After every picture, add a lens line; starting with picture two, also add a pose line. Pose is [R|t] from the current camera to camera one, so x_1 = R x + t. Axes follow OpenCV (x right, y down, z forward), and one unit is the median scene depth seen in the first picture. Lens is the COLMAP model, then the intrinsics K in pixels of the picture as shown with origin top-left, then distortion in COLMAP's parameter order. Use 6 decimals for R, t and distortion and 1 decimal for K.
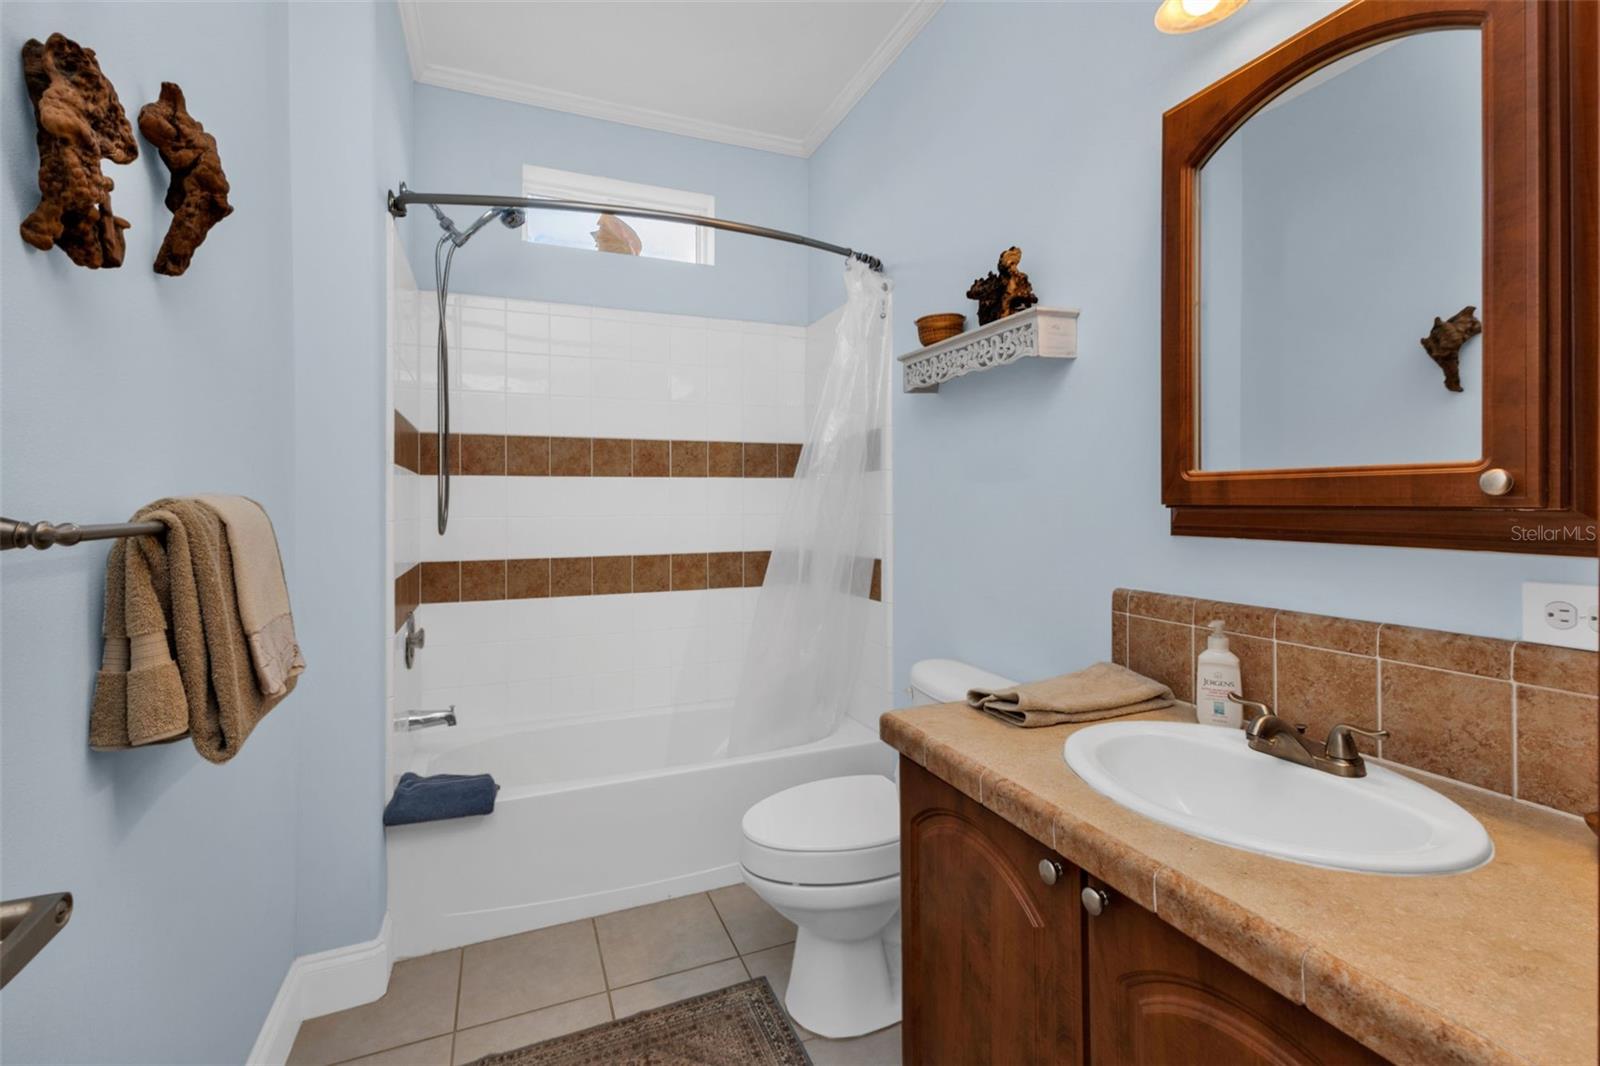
lens RADIAL K [[718.0, 0, 802.5], [0, 718.0, 527.7], [0, 0, 1]] dist [0.006103, -0.001744]
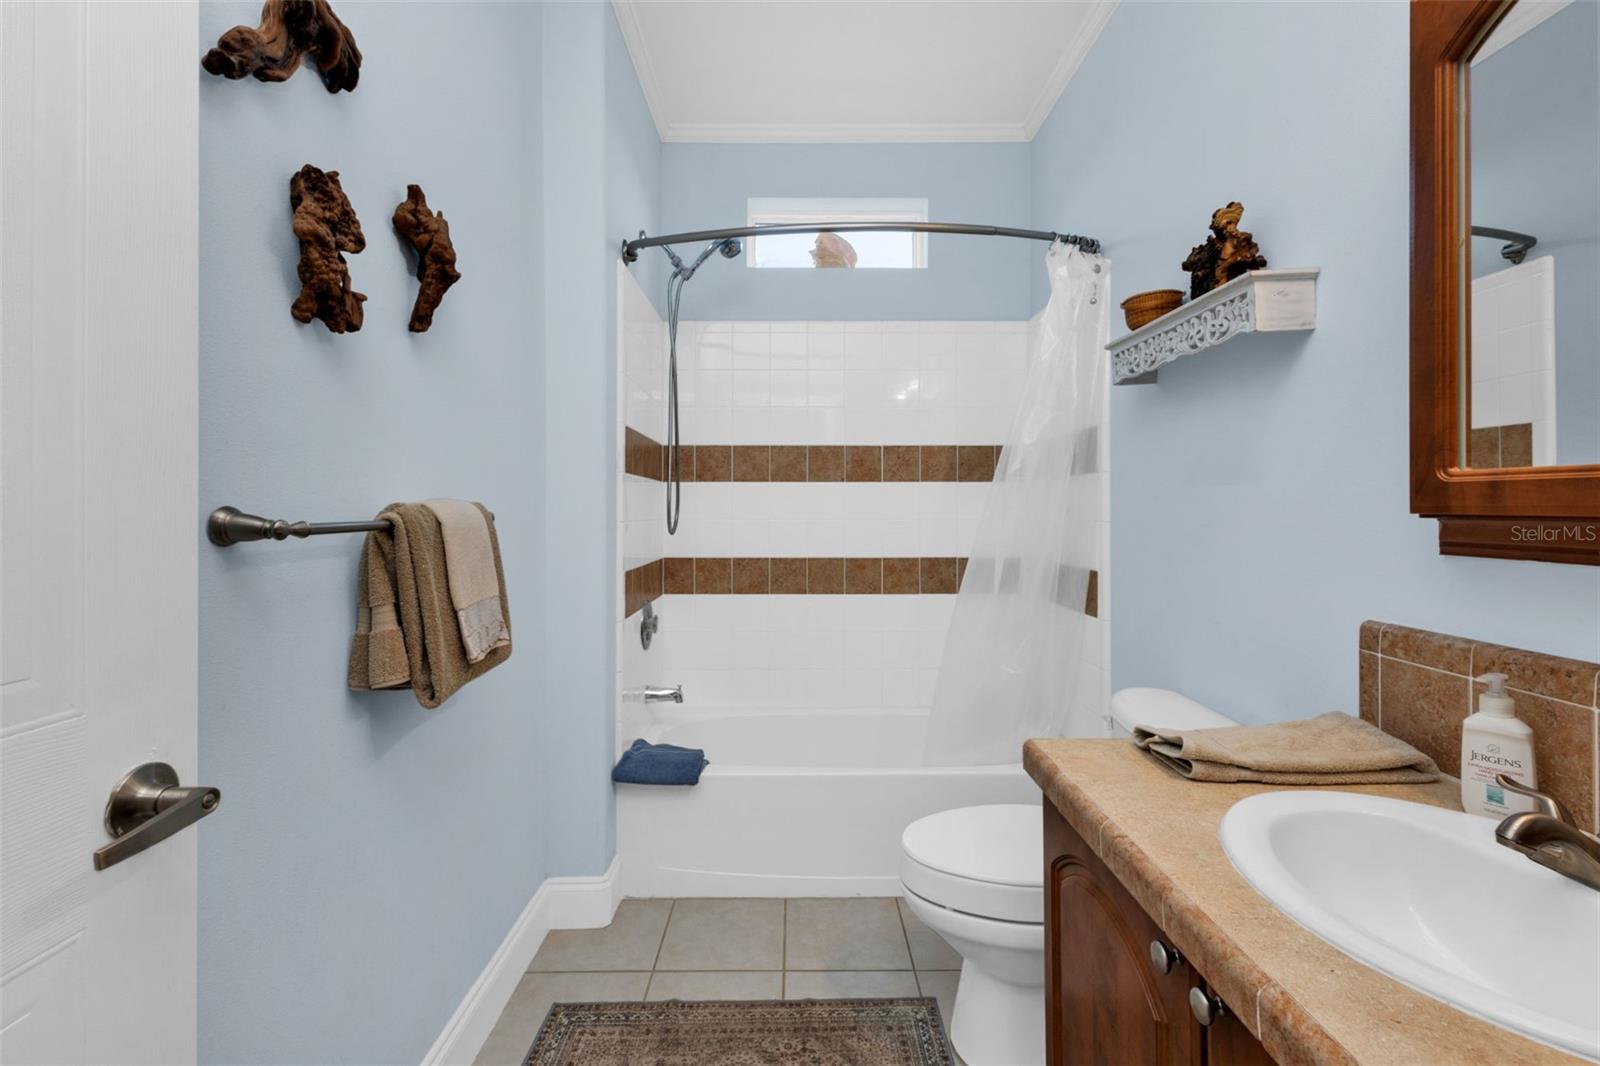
lens RADIAL K [[711.1, 0, 799.4], [0, 711.1, 528.1], [0, 0, 1]] dist [0.004038, -0.000135]
pose [[0.922564, 0.016285, -0.385499, 0.154939], [-0.017963, 0.999838, -0.000752, -0.003570], [0.385425, 0.007619, 0.922708, 0.046579]]
